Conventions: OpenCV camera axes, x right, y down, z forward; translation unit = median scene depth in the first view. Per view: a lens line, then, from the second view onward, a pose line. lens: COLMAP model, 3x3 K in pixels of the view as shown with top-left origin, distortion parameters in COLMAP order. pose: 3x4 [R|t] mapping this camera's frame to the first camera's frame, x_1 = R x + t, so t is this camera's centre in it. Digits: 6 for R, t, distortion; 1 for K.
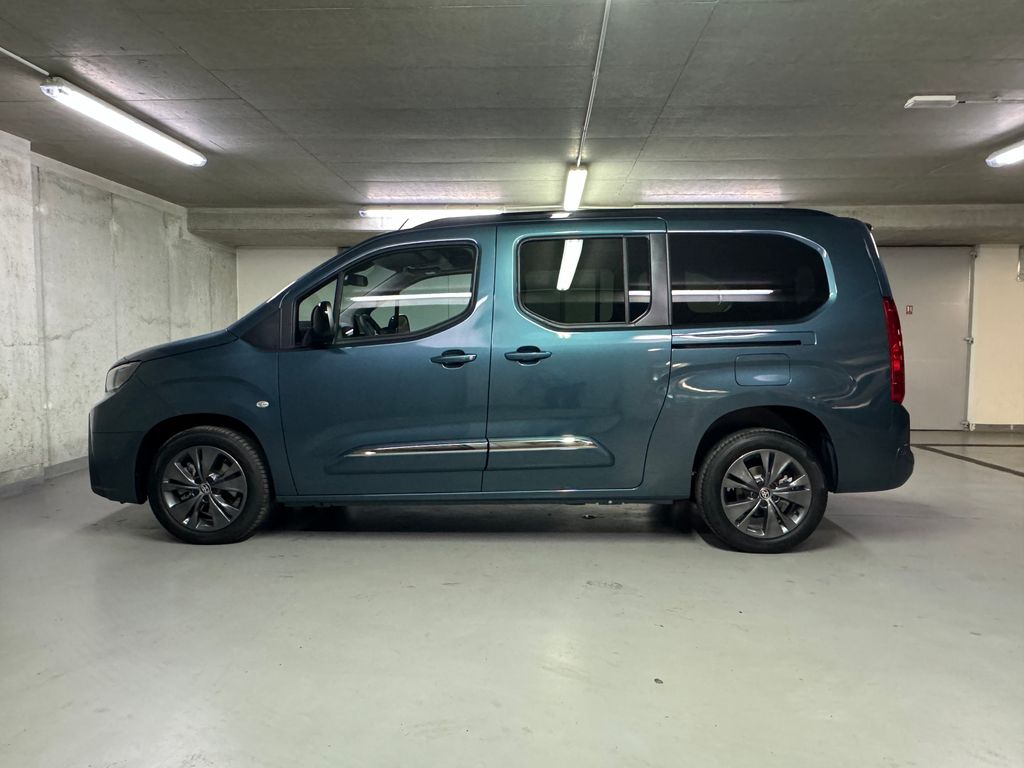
lens RADIAL K [[647.4, 0, 511.6], [0, 647.4, 380.8], [0, 0, 1]] dist [-0.001904, 0.010755]
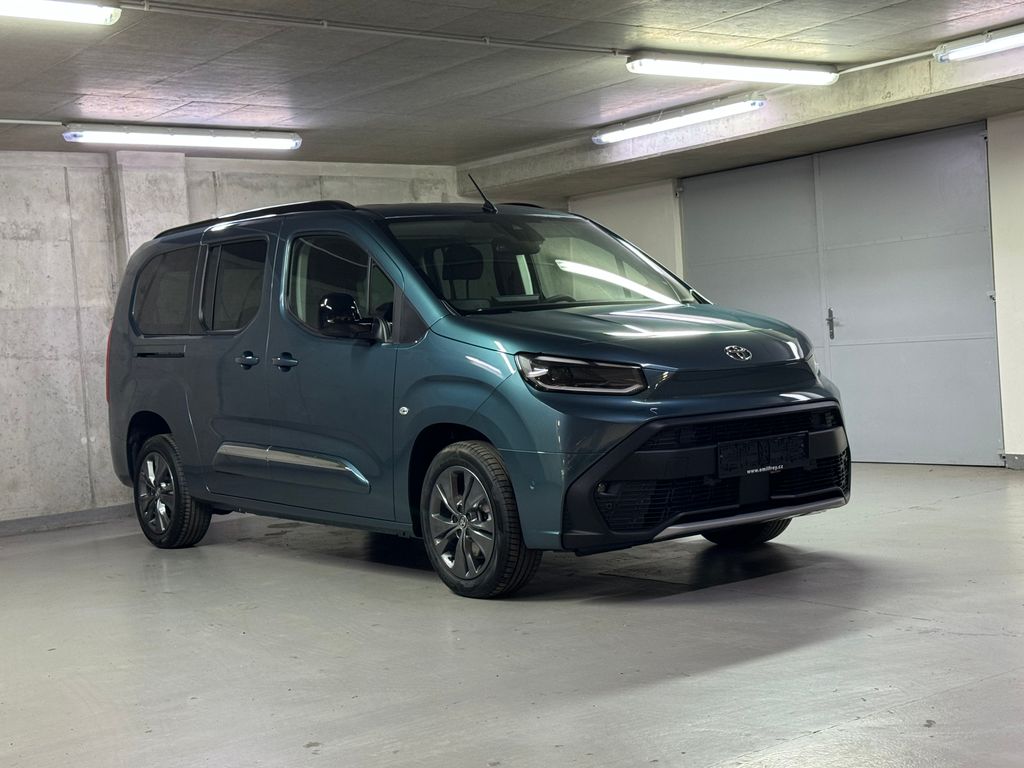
lens RADIAL K [[1437.3, 0, 507.6], [0, 1437.3, 382.2], [0, 0, 1]] dist [0.219570, 0.000000]
pose [[0.654686, -0.026249, -0.755445, 1.071620], [0.016056, 0.999654, -0.020821, 0.024510], [0.755731, 0.001501, 0.654881, -0.055766]]
